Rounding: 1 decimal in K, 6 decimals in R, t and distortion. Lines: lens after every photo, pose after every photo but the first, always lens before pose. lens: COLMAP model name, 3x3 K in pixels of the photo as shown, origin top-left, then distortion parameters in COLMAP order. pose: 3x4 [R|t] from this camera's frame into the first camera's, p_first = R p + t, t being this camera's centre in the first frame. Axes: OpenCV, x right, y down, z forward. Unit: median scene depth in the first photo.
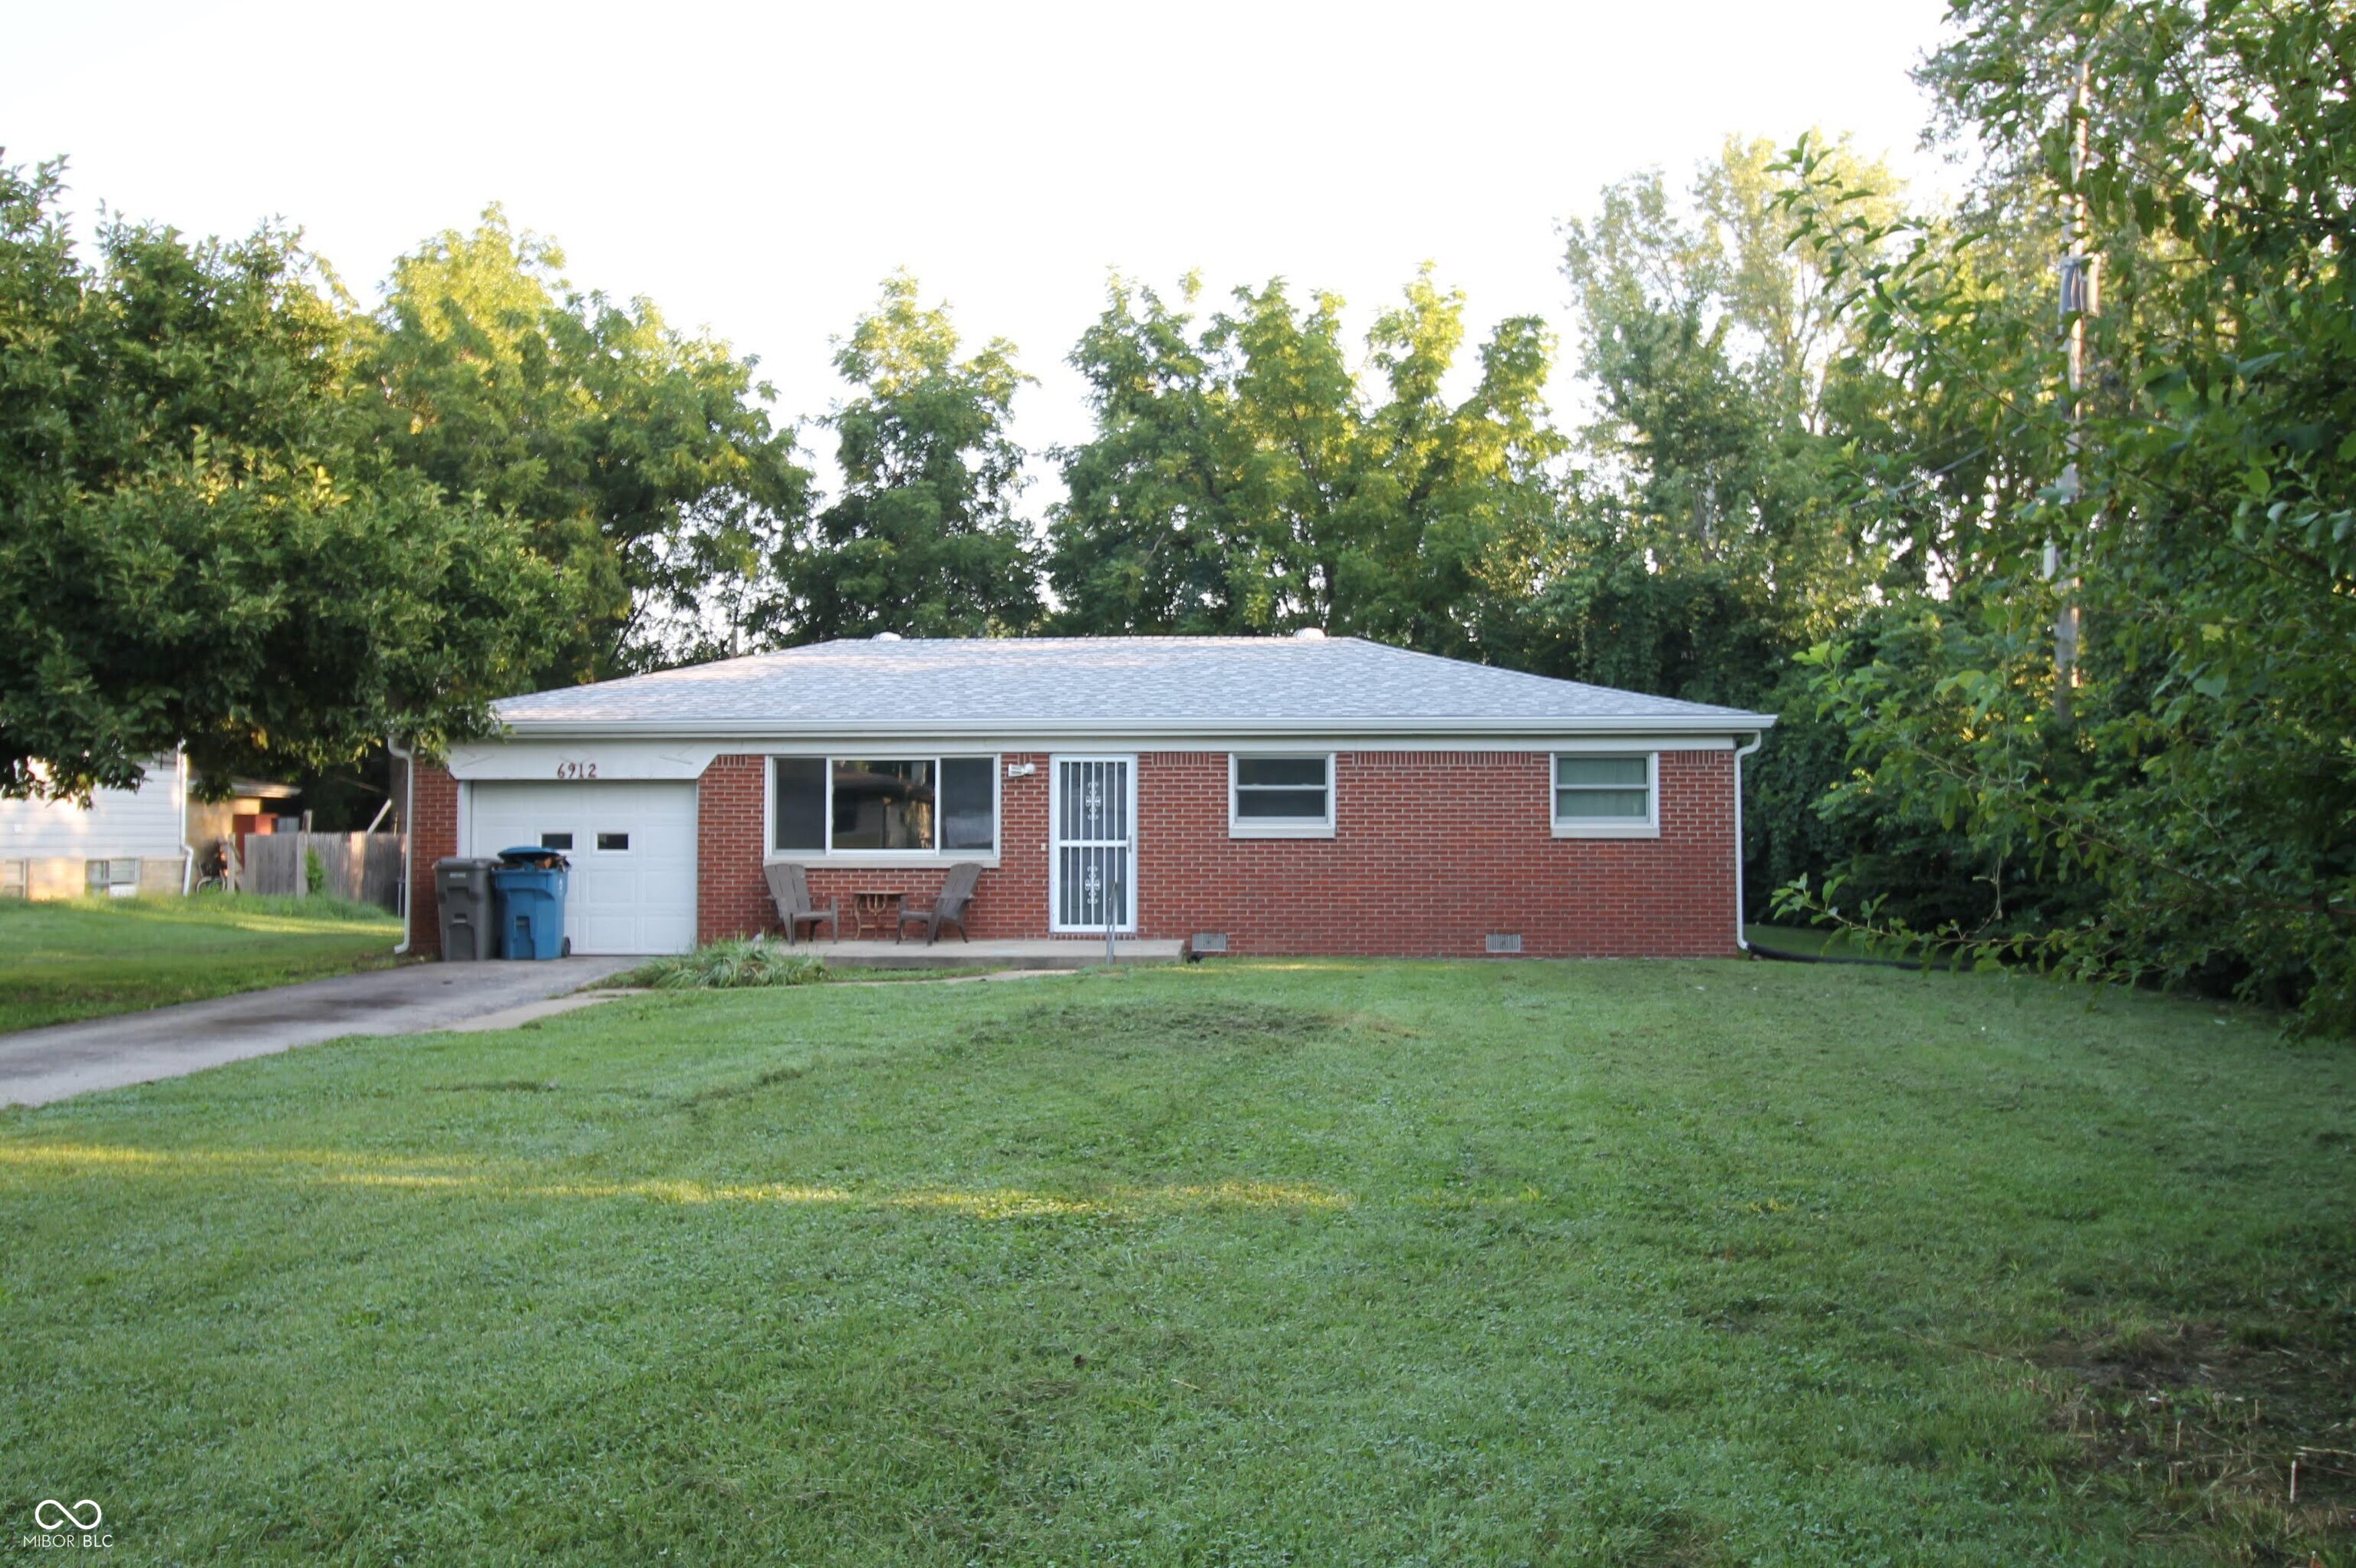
lens RADIAL K [[1901.1, 0, 1181.9], [0, 1901.1, 787.1], [0, 0, 1]] dist [0.003799, 0.000132]
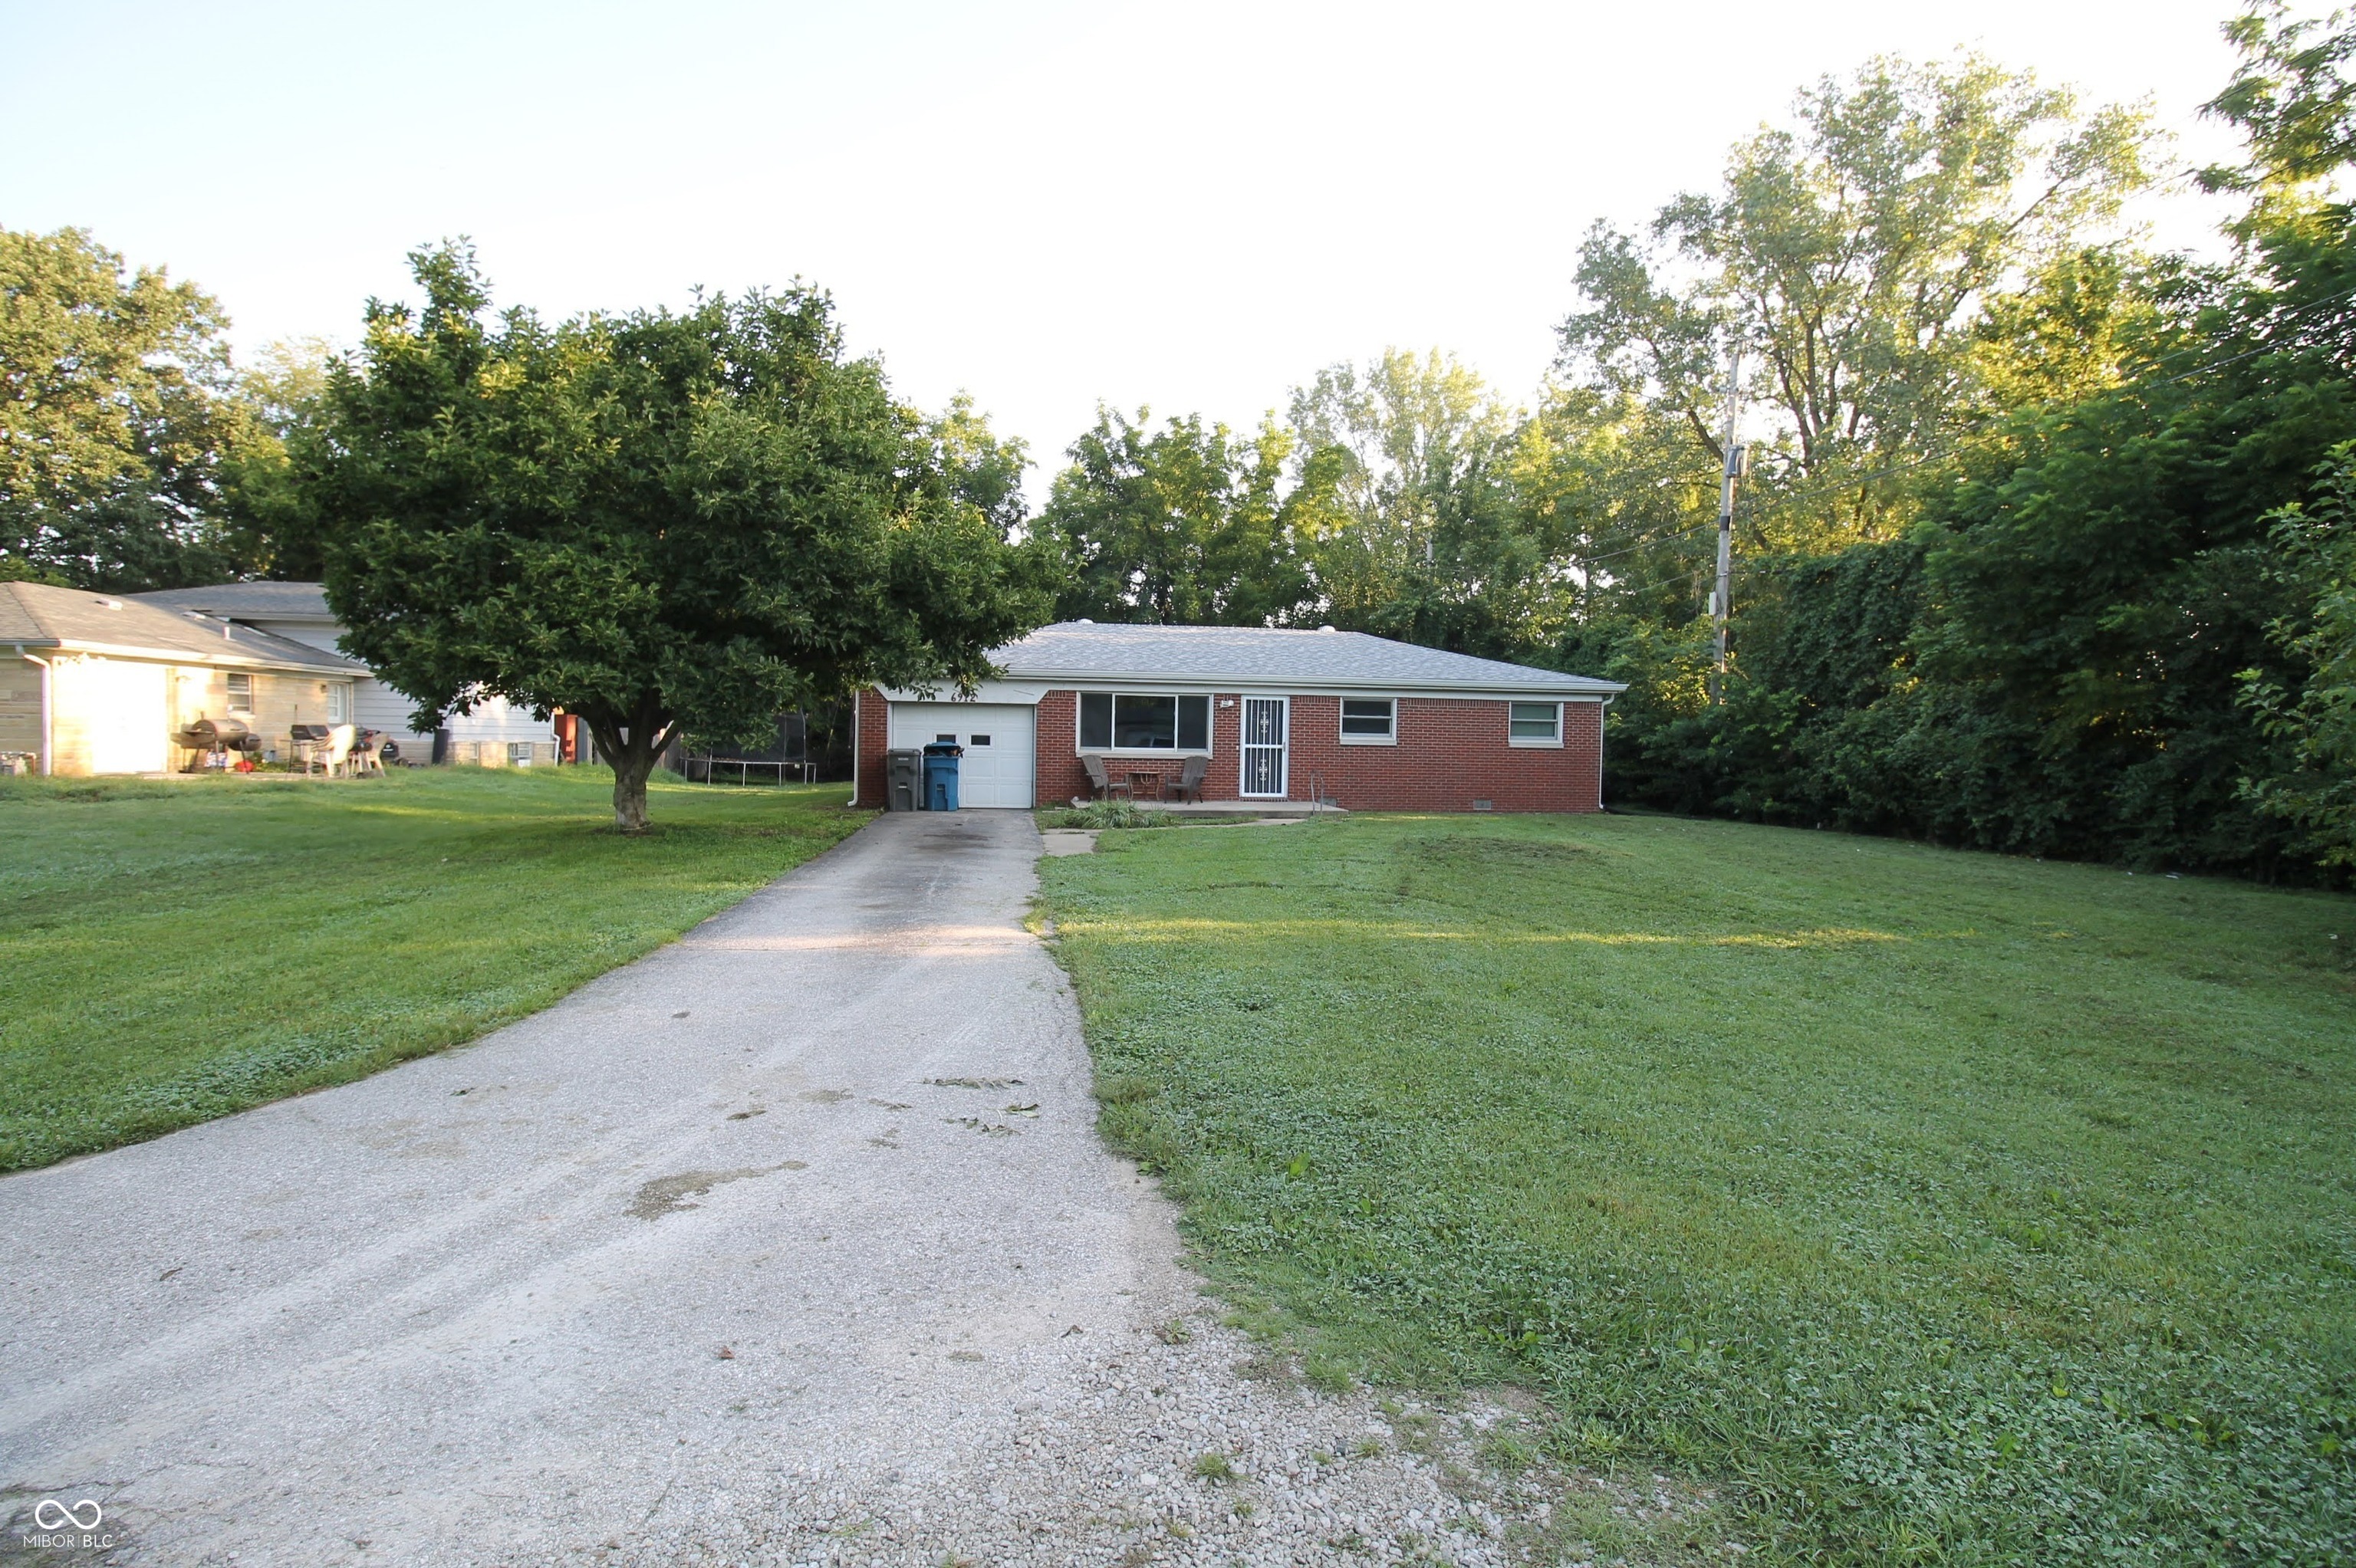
lens RADIAL K [[1106.8, 0, 1182.1], [0, 1106.8, 779.5], [0, 0, 1]] dist [0.001955, -0.014179]
pose [[0.981713, 0.012224, 0.189975, -0.314538], [-0.024412, 0.997781, 0.061949, -0.001472], [-0.188796, -0.065454, 0.979833, 0.009728]]
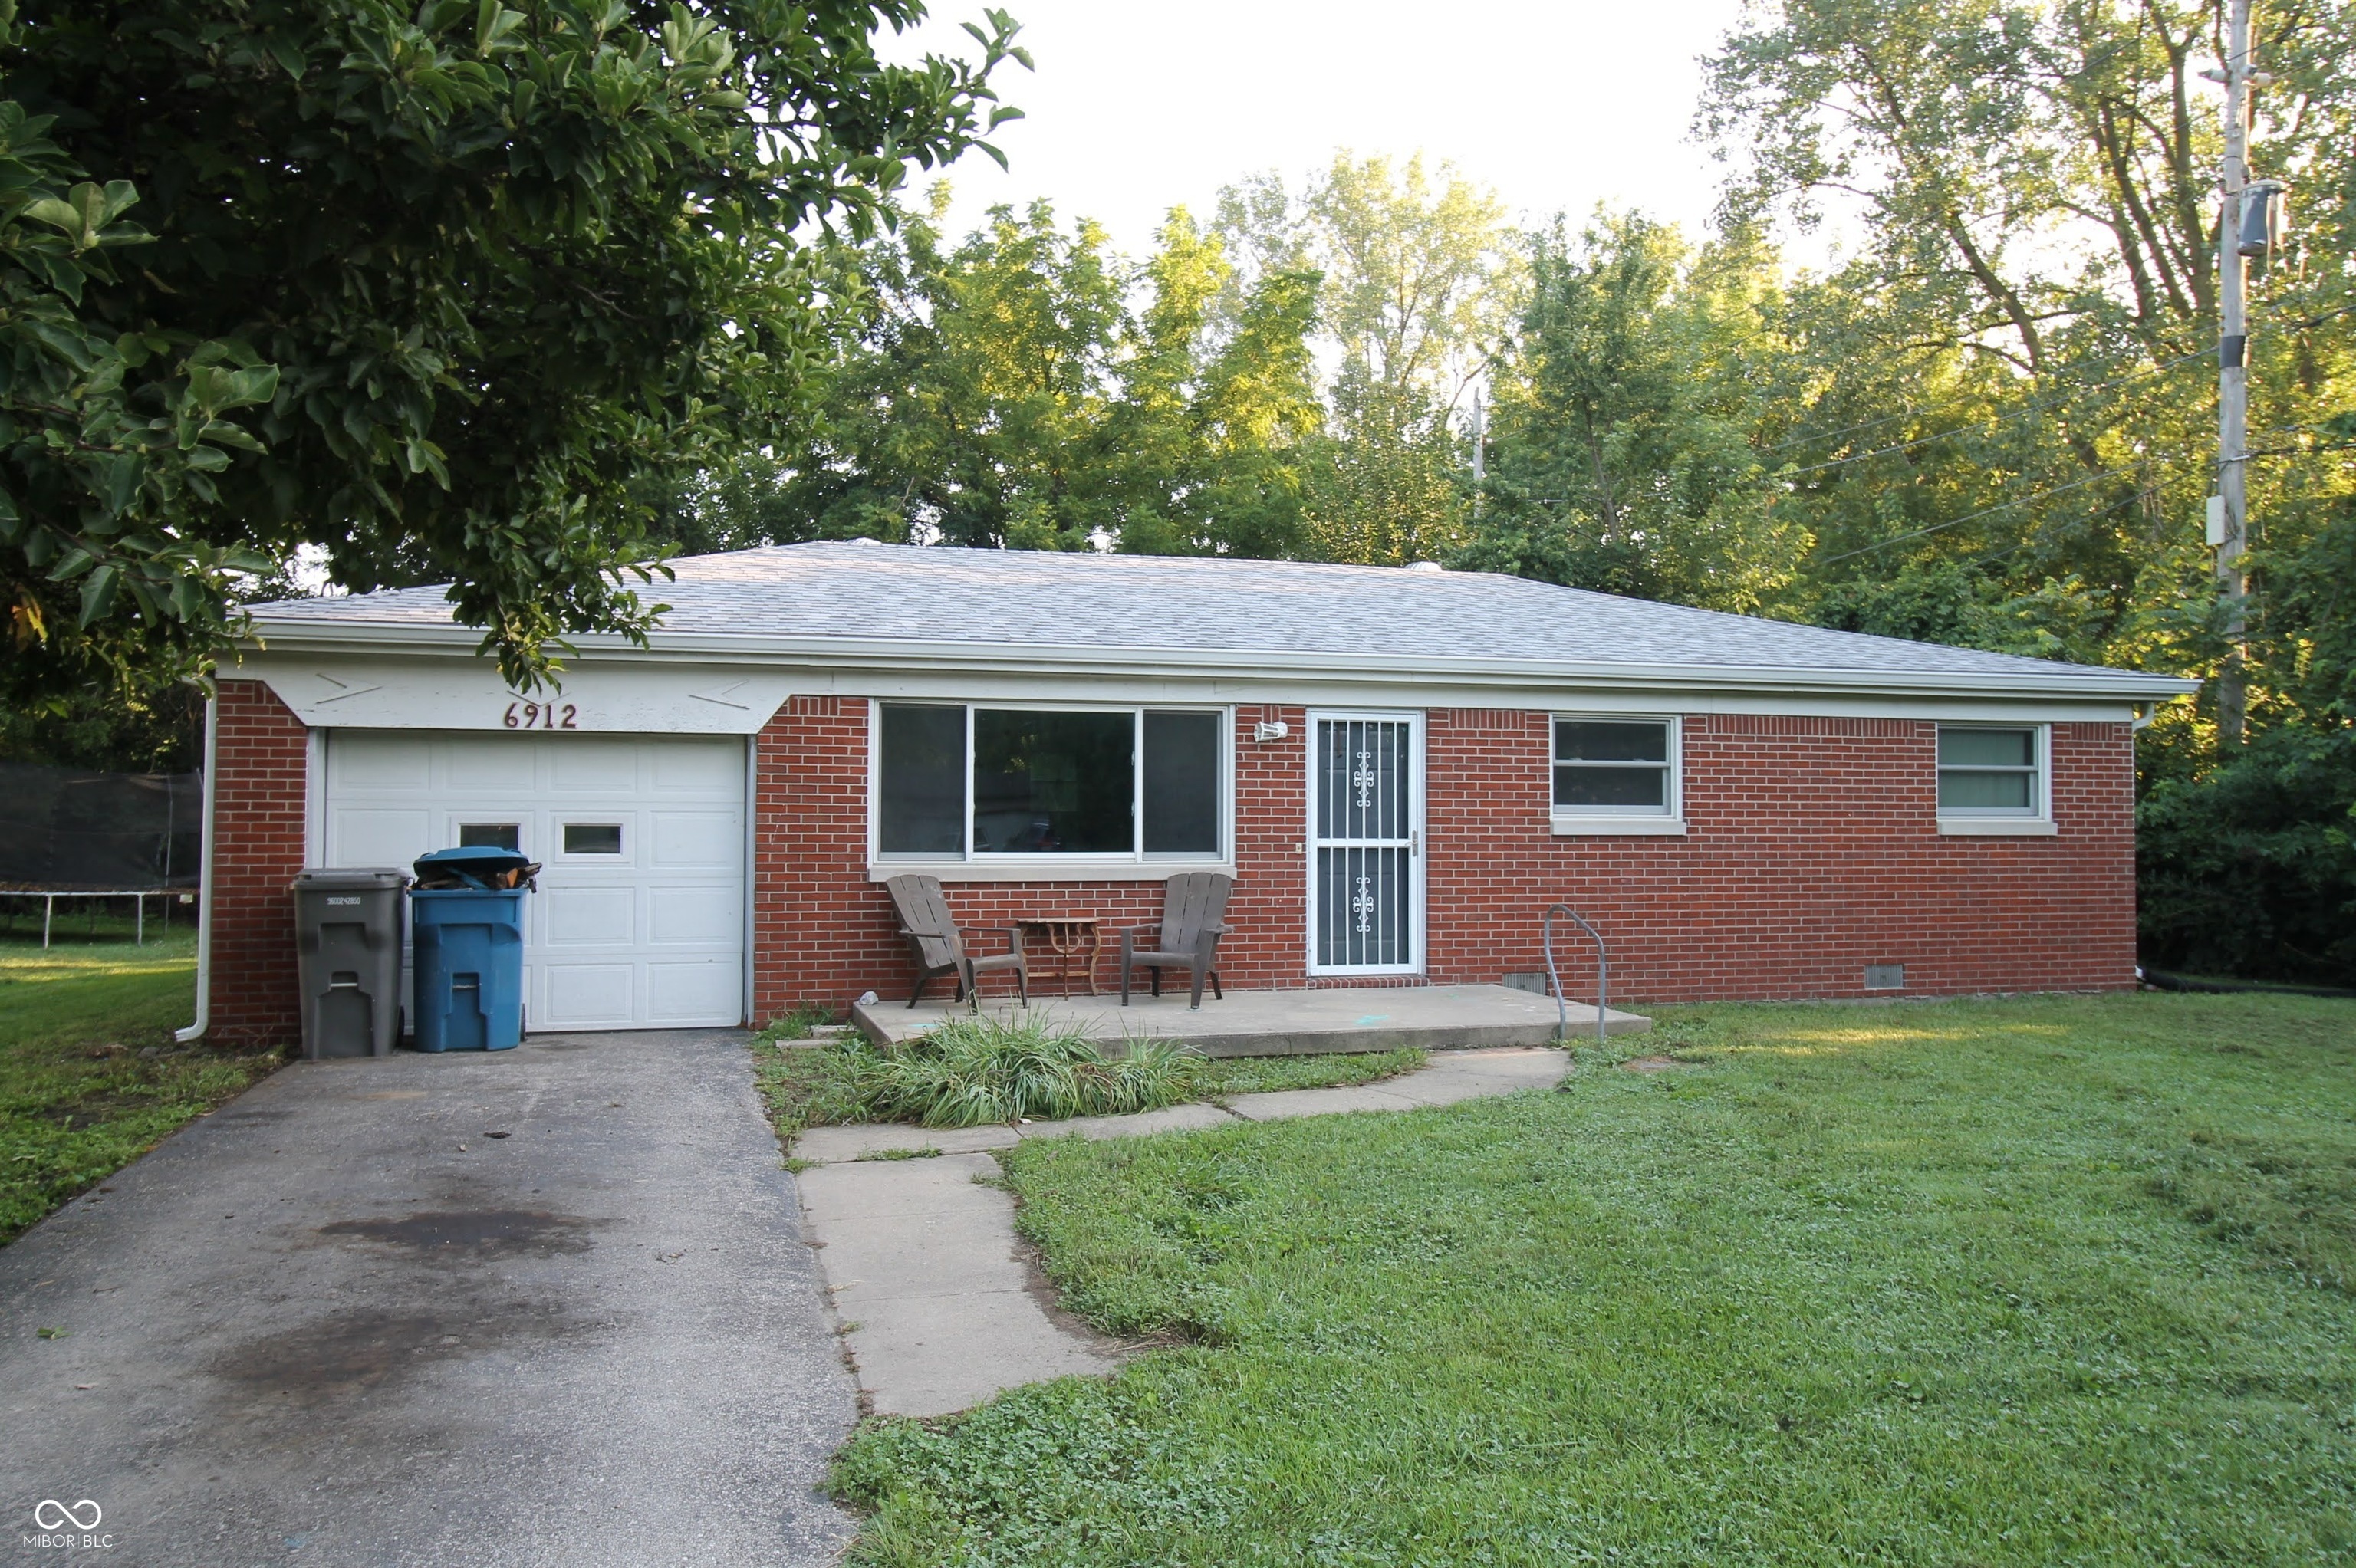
lens RADIAL K [[1735.3, 0, 1181.8], [0, 1735.3, 786.6], [0, 0, 1]] dist [0.016616, 0.000991]
pose [[0.949596, 0.010924, 0.313286, -0.299267], [-0.012144, 0.999924, 0.001943, 0.009391], [-0.313241, -0.005650, 0.949657, 0.438310]]
